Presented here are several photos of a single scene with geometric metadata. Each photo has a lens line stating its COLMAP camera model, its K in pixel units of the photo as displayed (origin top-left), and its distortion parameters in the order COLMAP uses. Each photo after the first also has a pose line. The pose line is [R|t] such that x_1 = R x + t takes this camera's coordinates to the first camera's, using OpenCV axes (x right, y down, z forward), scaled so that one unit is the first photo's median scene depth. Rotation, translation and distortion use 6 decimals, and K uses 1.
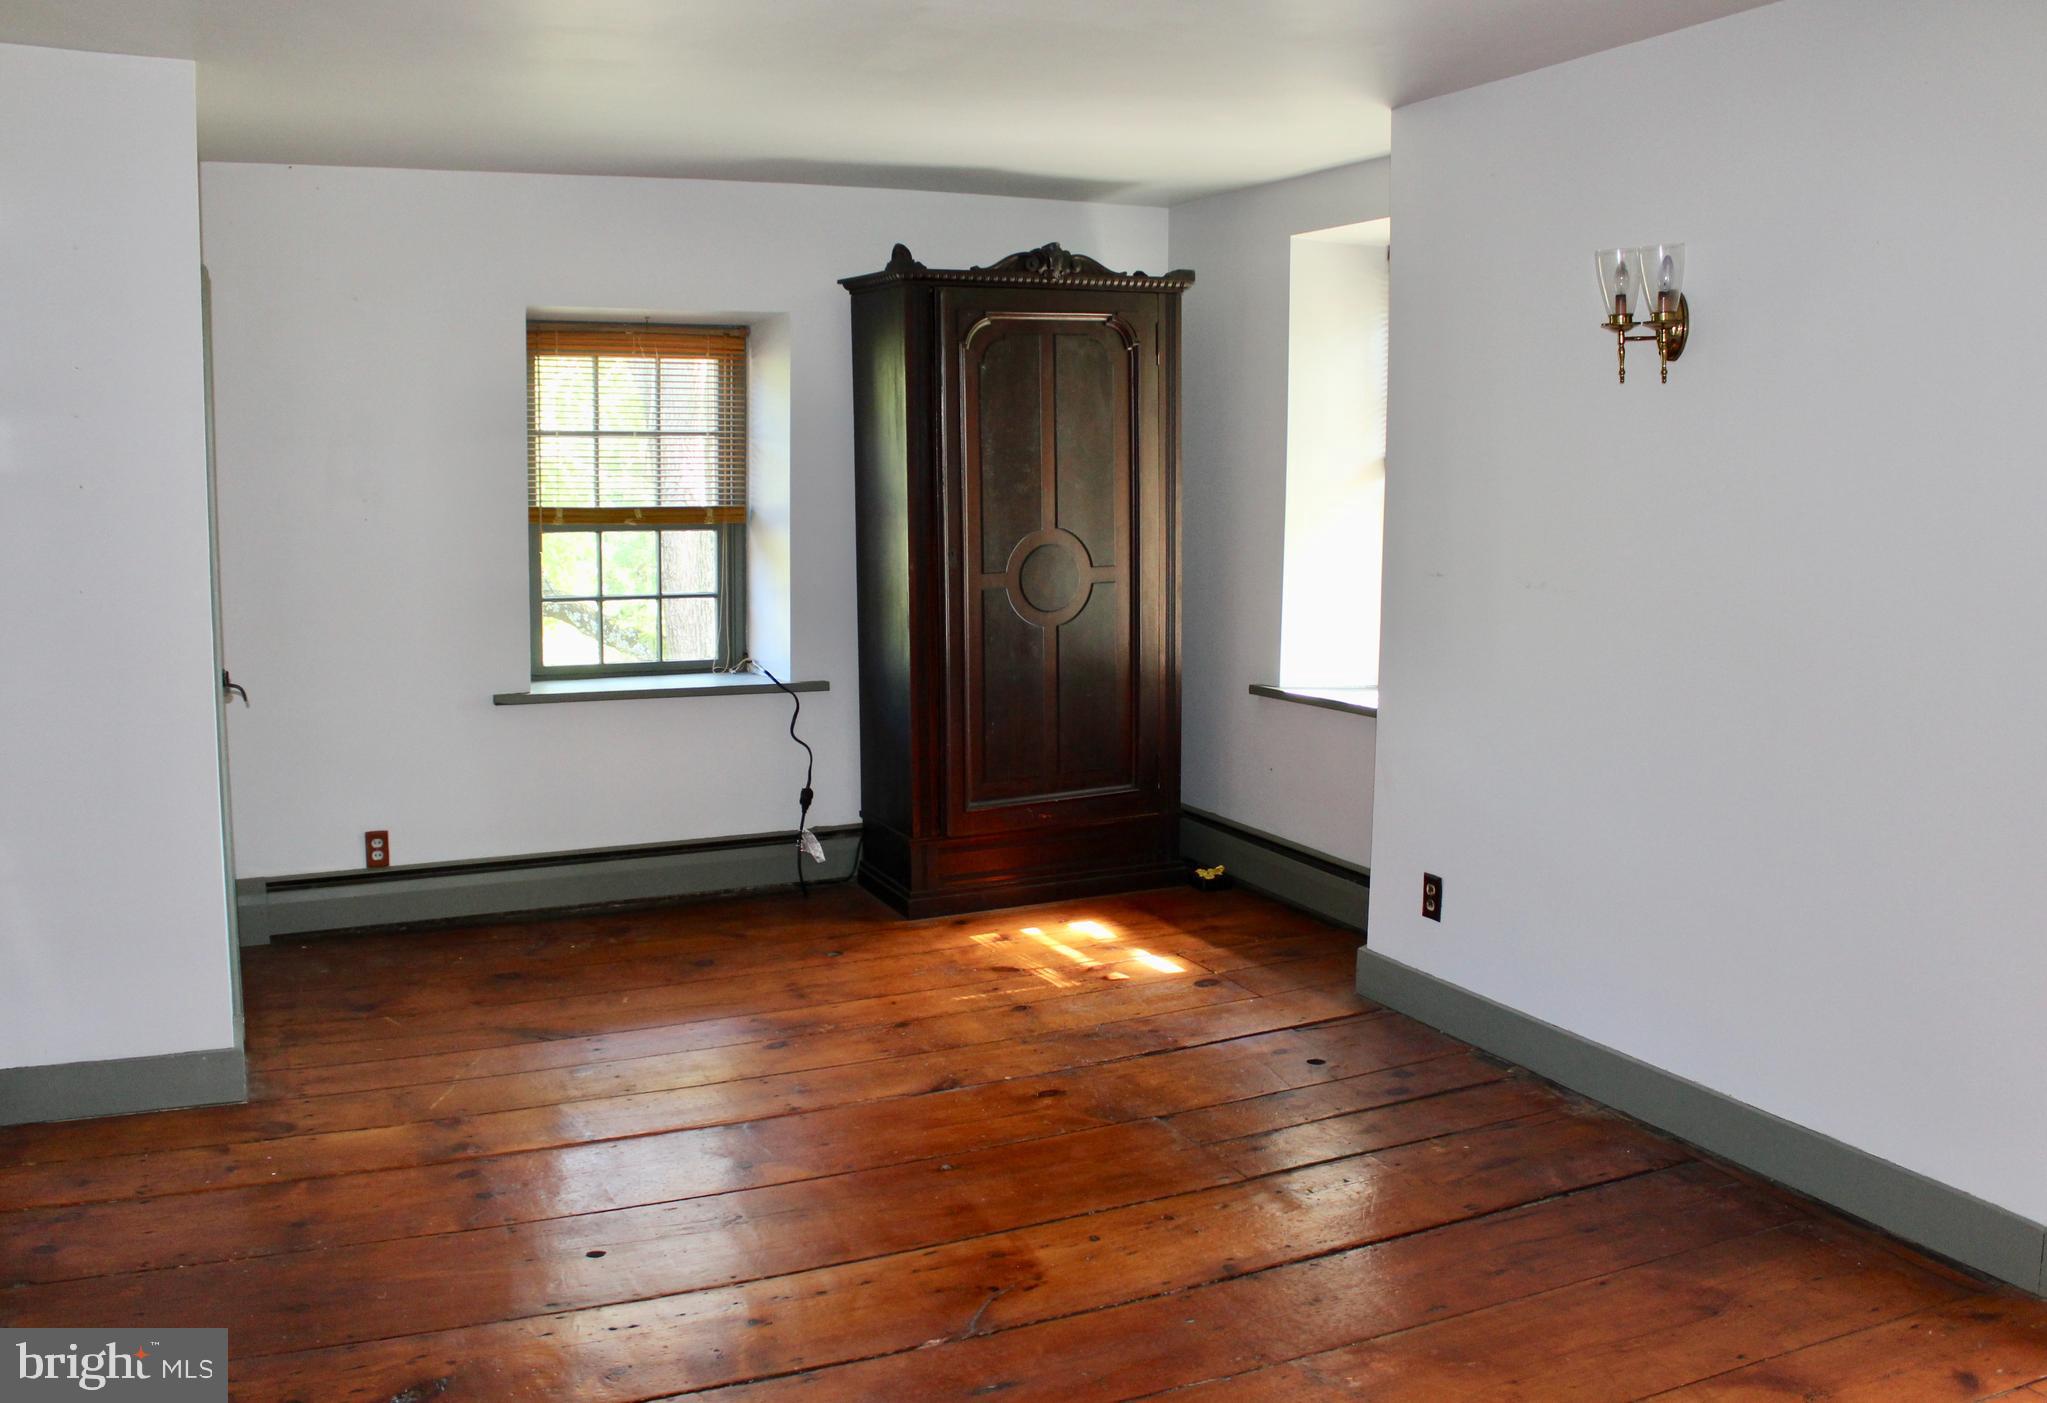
lens RADIAL K [[1737.3, 0, 1042.6], [0, 1737.3, 702.5], [0, 0, 1]] dist [-0.168959, 0.180024]
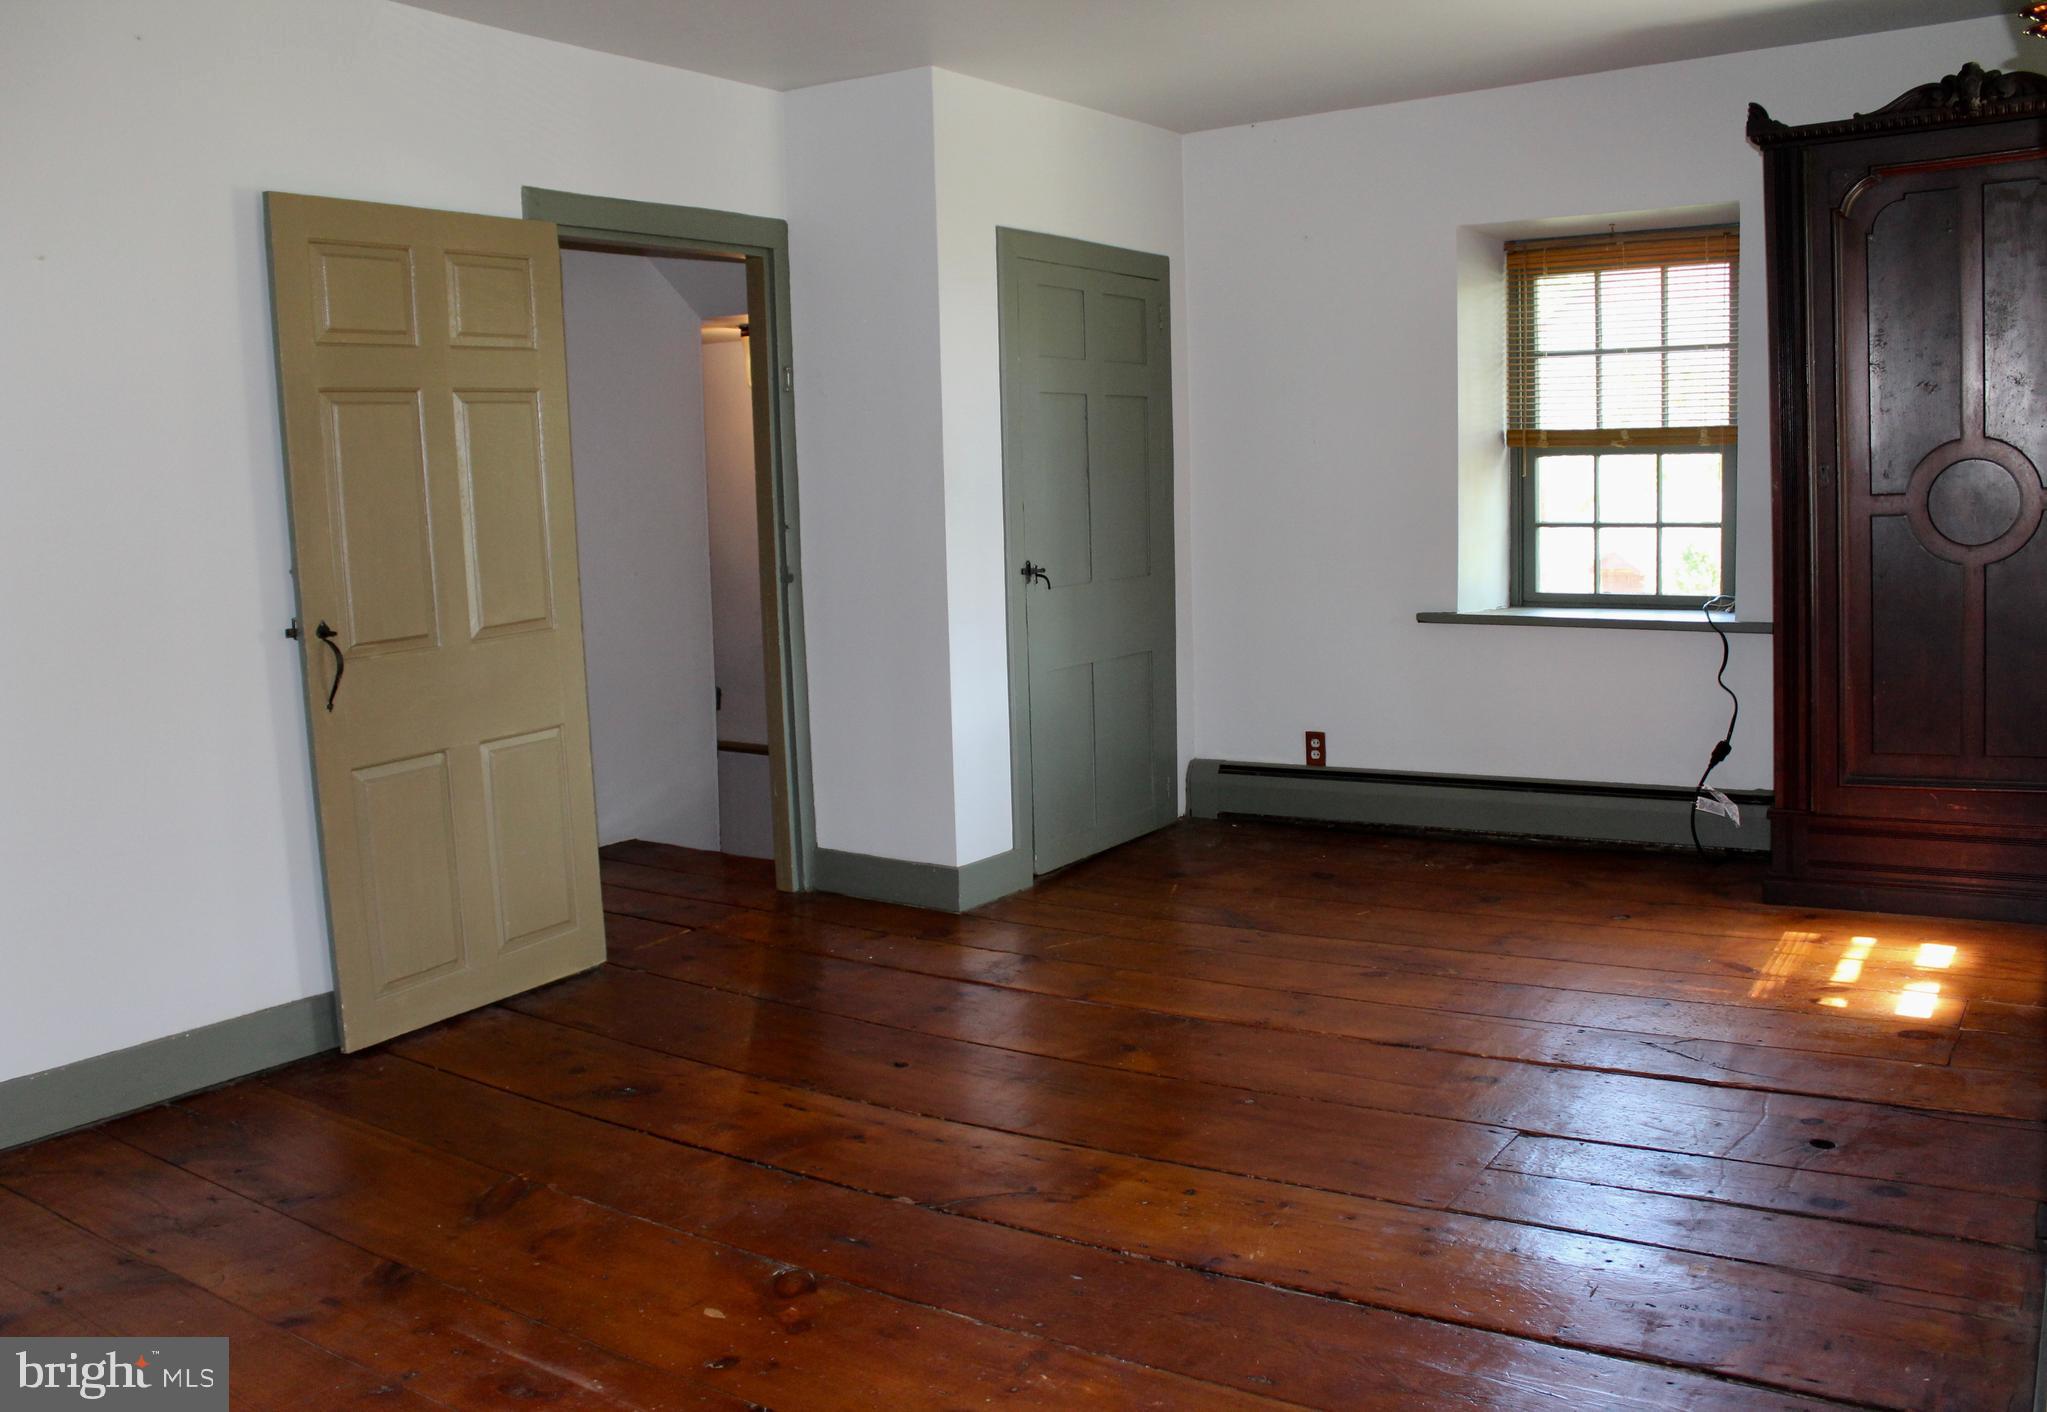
lens RADIAL K [[1737.3, 0, 1042.6], [0, 1737.3, 707.0], [0, 0, 1]] dist [-0.168959, 0.180024]
pose [[0.553386, 0.095631, -0.827417, 0.404438], [-0.075183, 0.995067, 0.064724, 0.002132], [0.829525, 0.026390, 0.557846, 0.237592]]
